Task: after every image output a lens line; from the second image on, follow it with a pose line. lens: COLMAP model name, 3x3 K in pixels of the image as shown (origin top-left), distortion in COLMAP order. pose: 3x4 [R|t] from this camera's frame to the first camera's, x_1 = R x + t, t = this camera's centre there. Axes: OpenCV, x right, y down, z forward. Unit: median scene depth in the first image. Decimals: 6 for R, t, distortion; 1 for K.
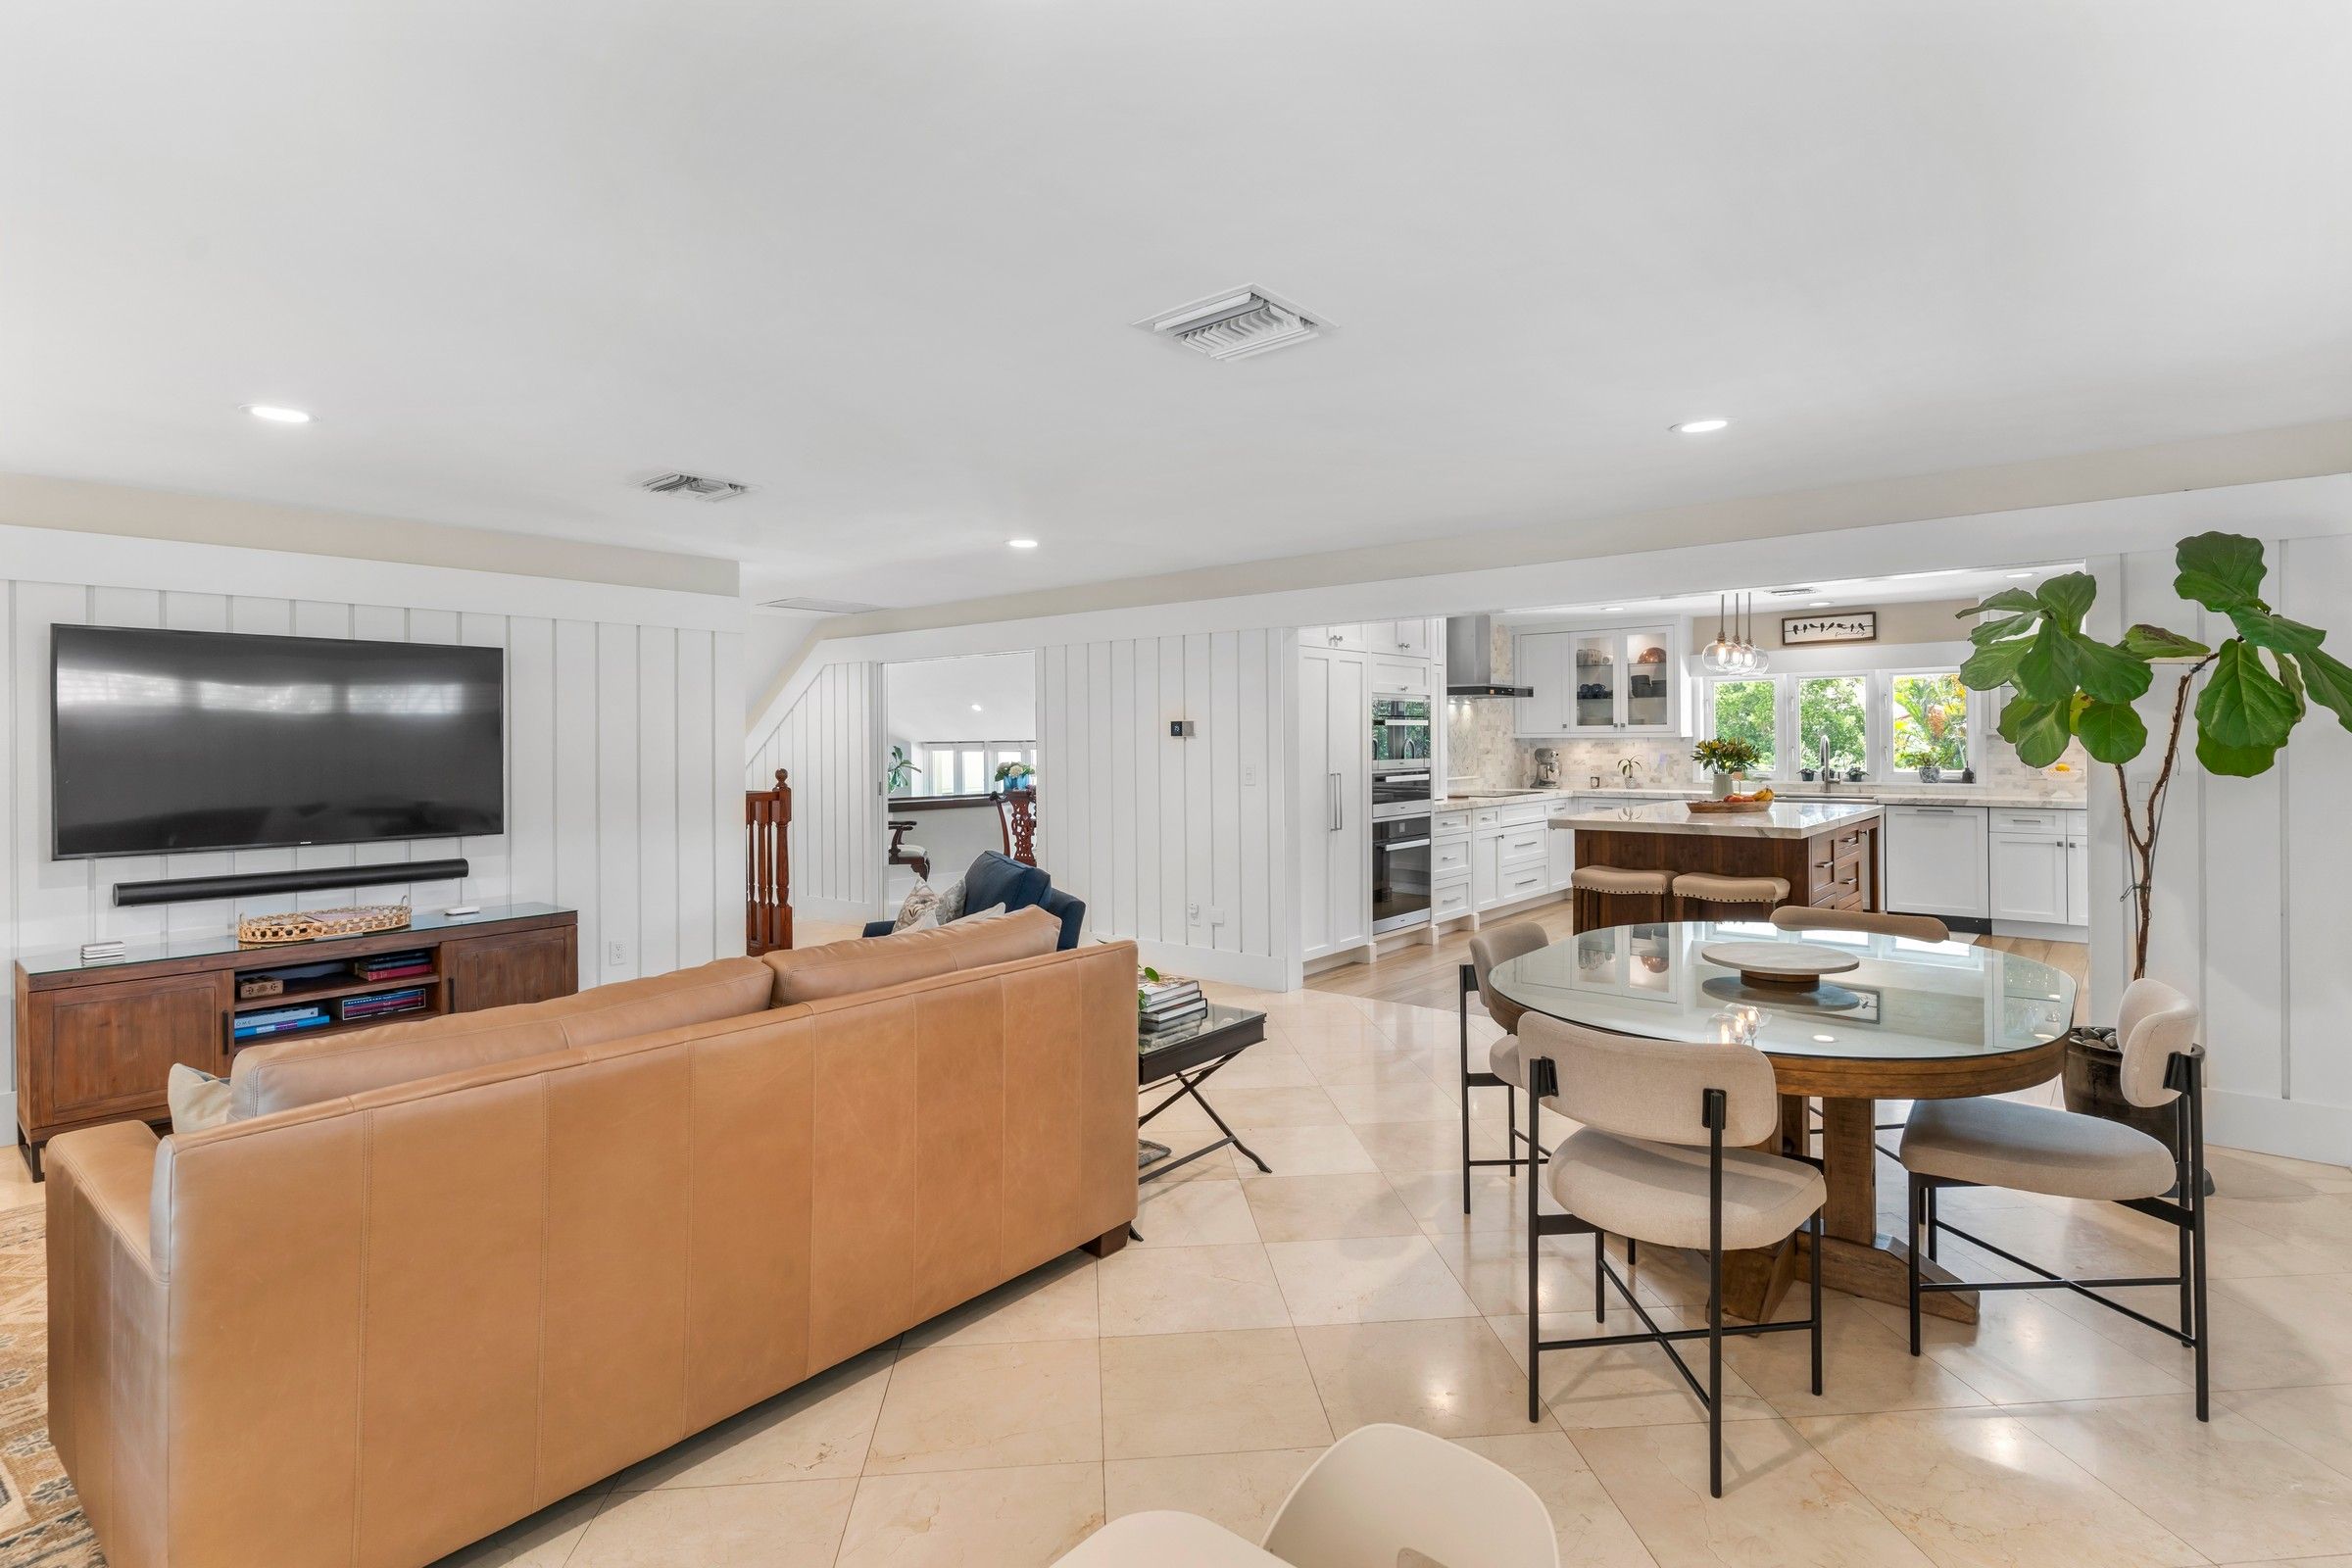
lens RADIAL K [[1174.6, 0, 1149.7], [0, 1174.6, 740.3], [0, 0, 1]] dist [0.001221, 0.000106]
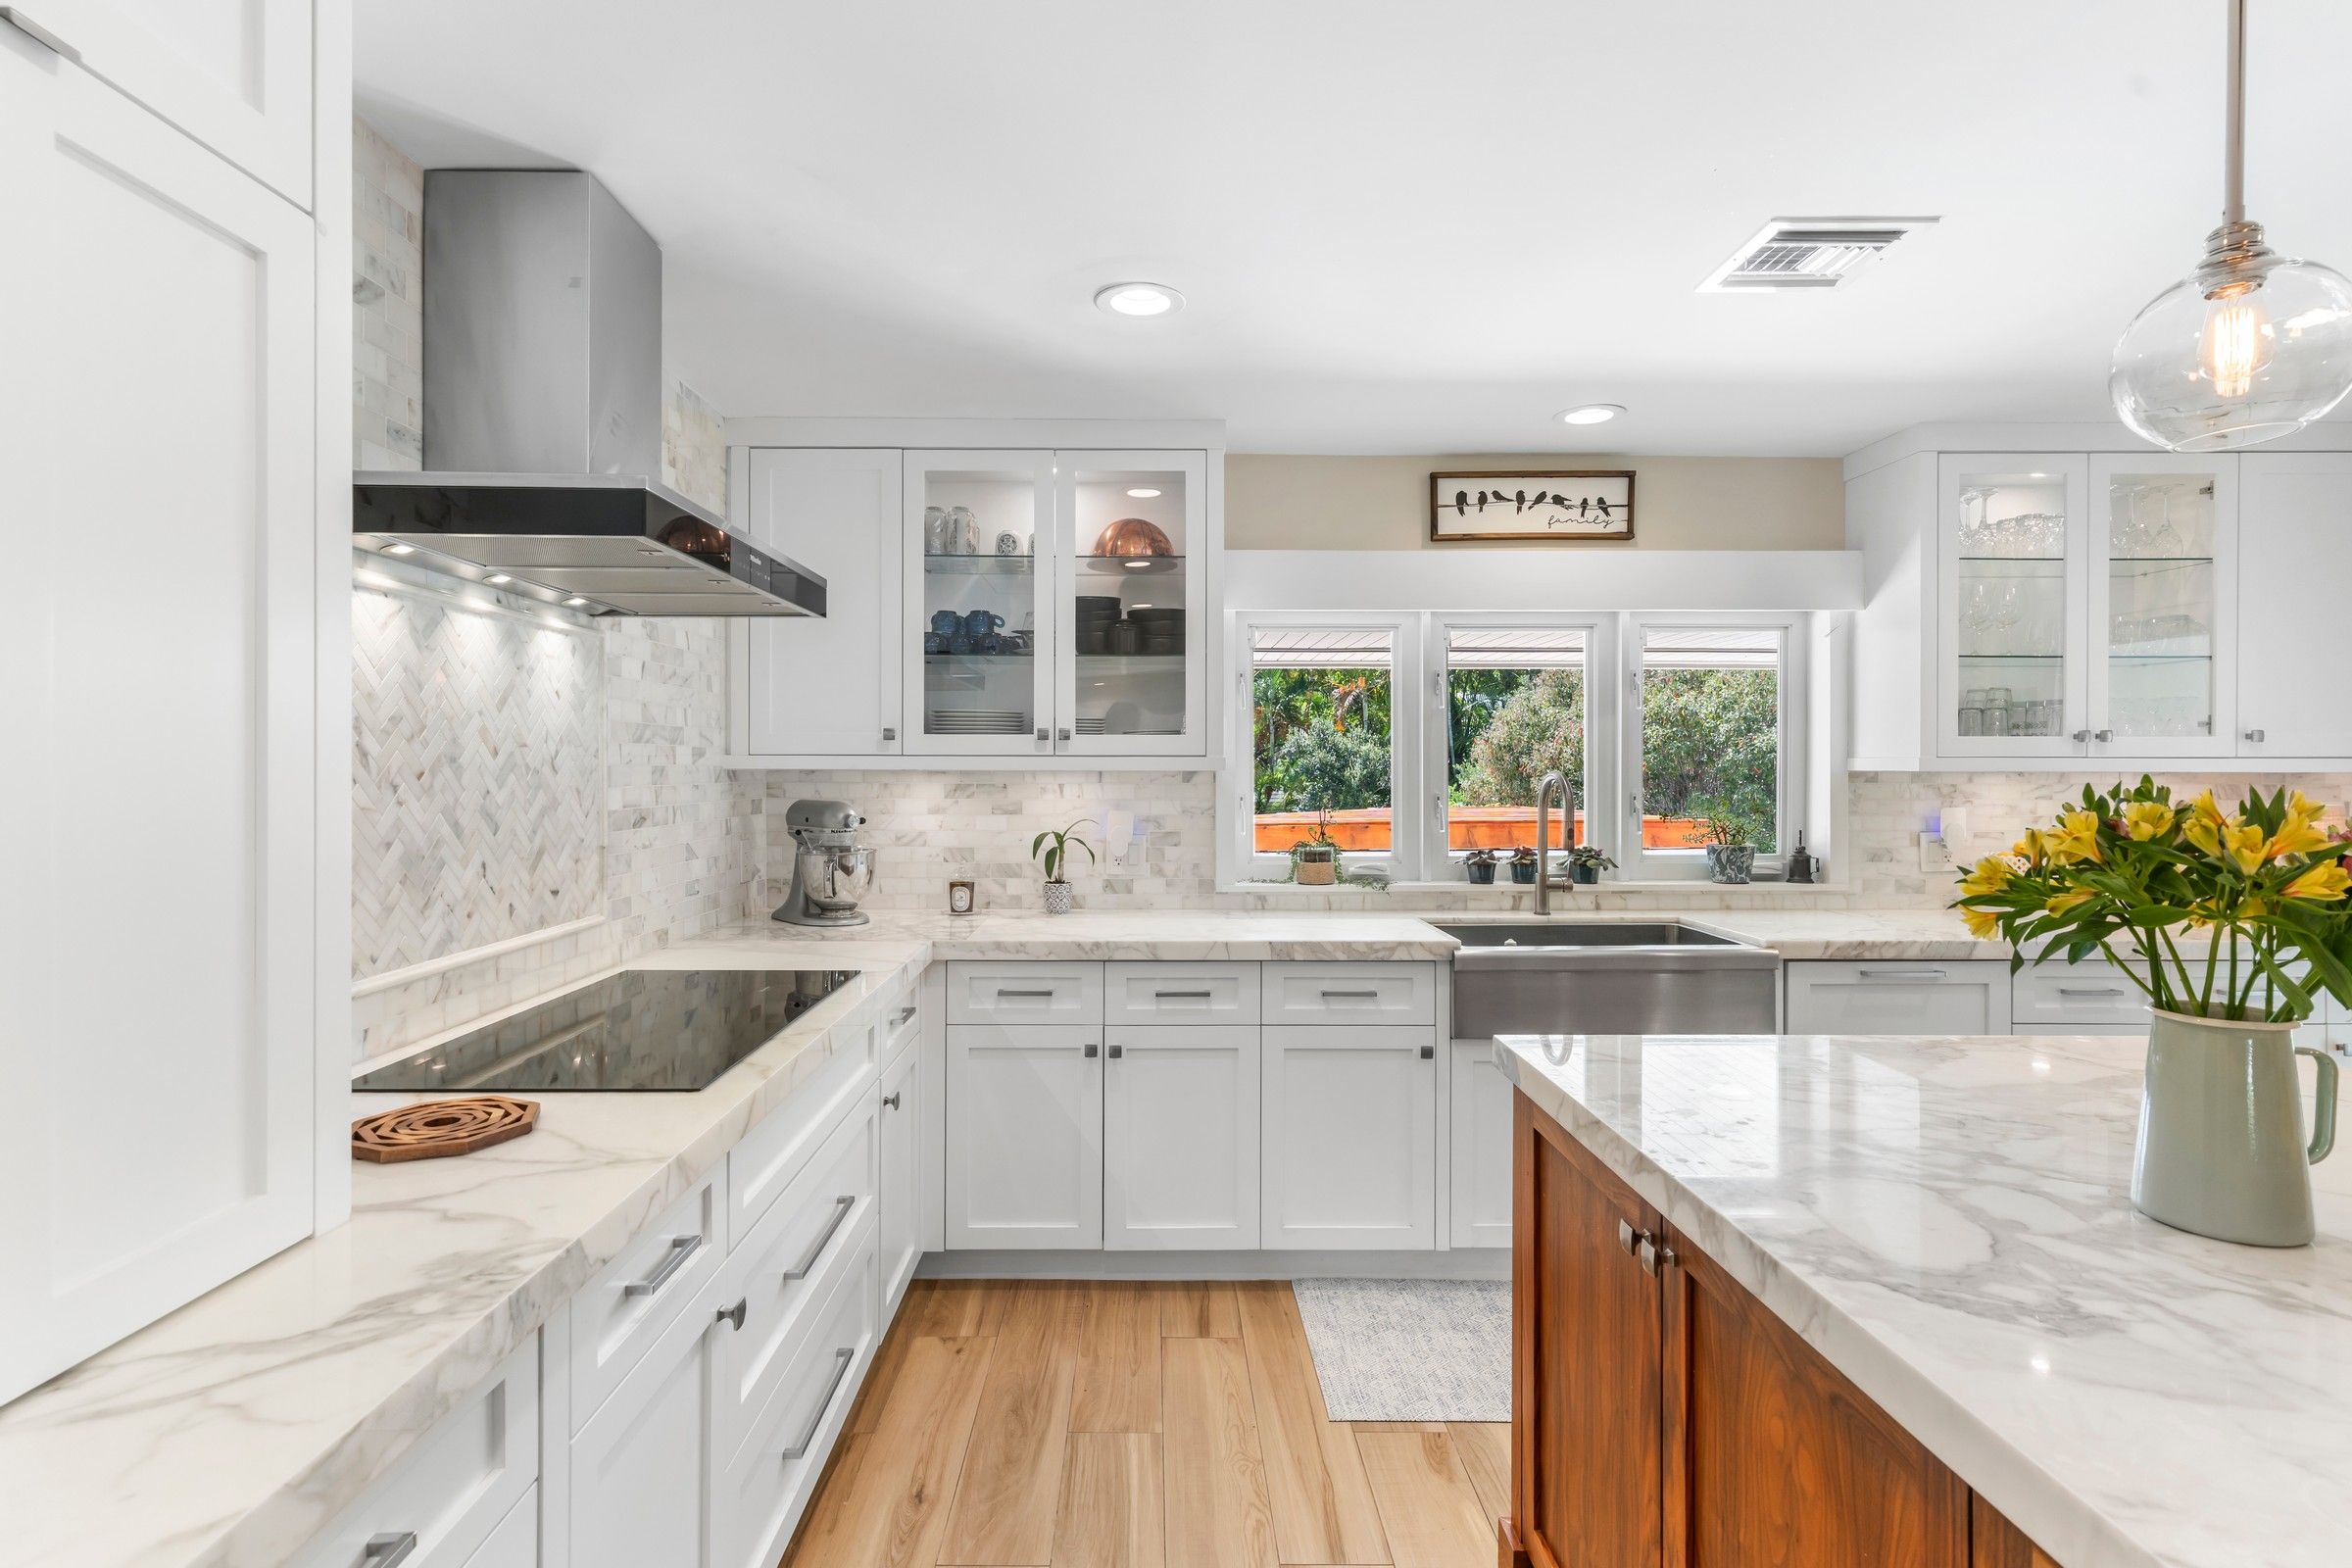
lens RADIAL K [[1152.7, 0, 1166.3], [0, 1152.7, 762.8], [0, 0, 1]] dist [0.003745, 0.000021]
pose [[0.750225, 0.010531, 0.661099, 0.219224], [-0.007426, 0.999944, -0.007501, -0.002618], [-0.661141, 0.000719, 0.750261, 0.779145]]
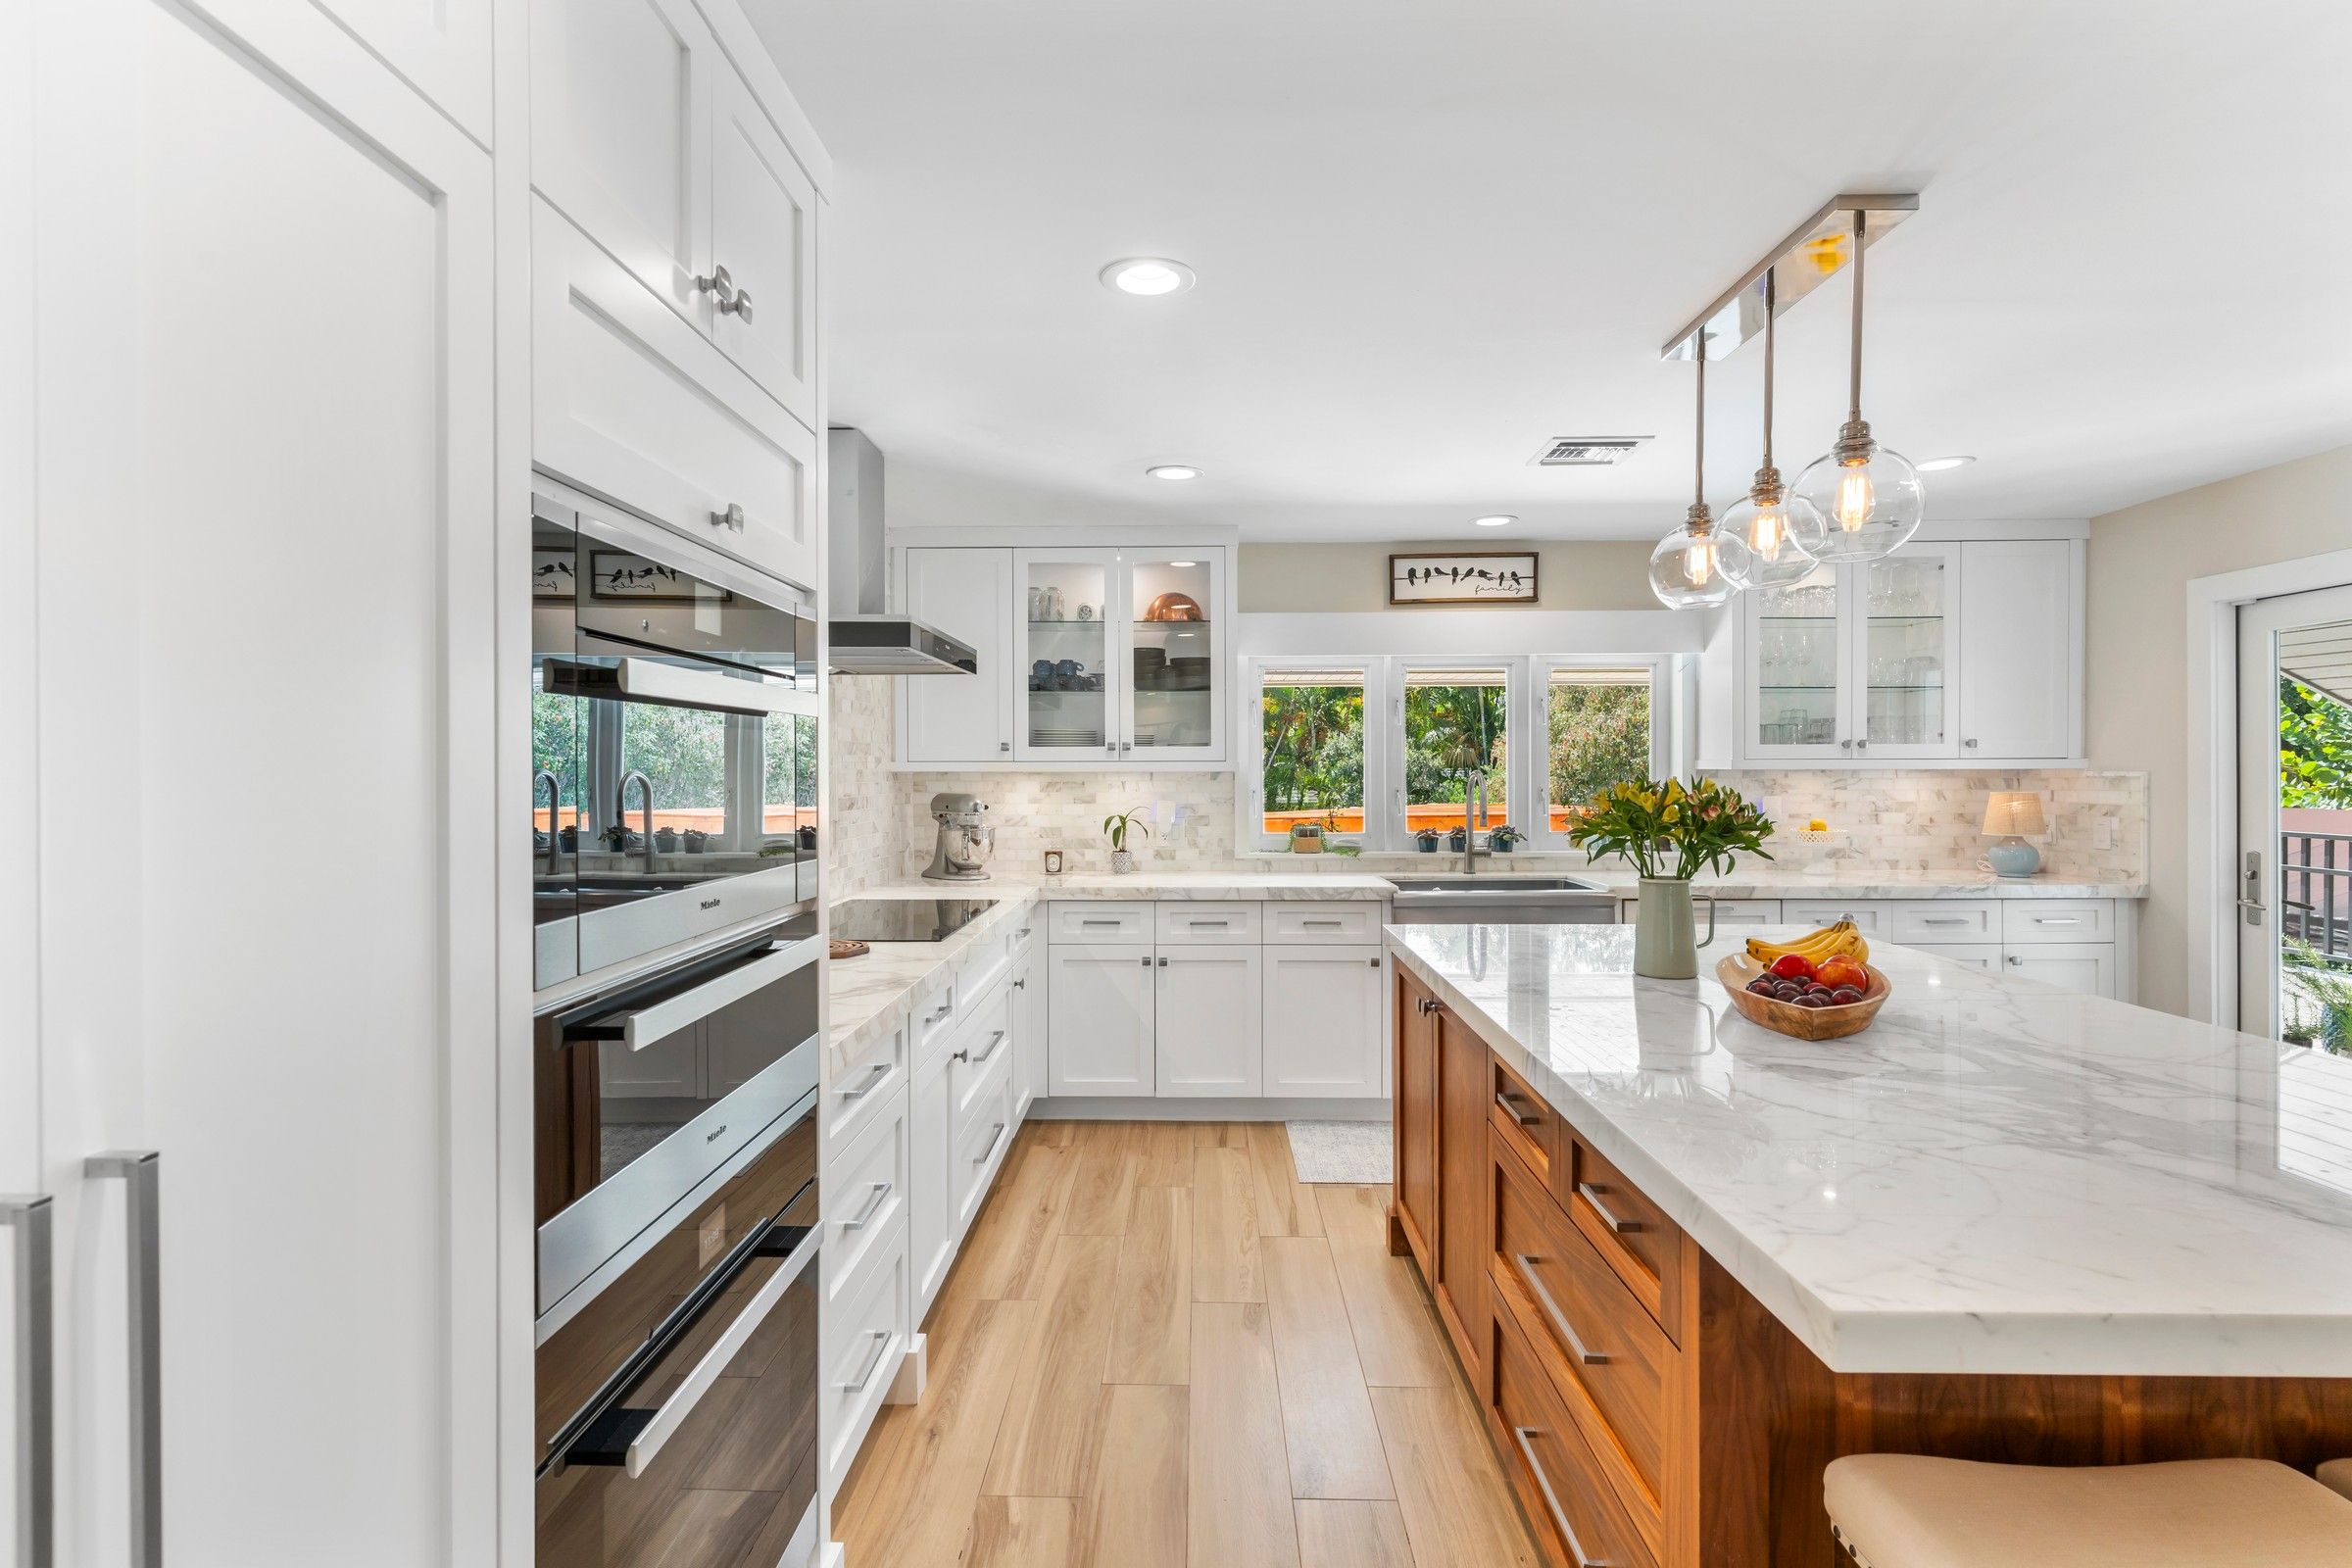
lens RADIAL K [[1145.1, 0, 1186.8], [0, 1145.1, 777.1], [0, 0, 1]] dist [0.001370, 0.000219]
pose [[0.766735, 0.000394, 0.641964, 0.126551], [-0.002900, 0.999992, 0.002851, -0.001779], [-0.641957, -0.004048, 0.766730, 0.661926]]
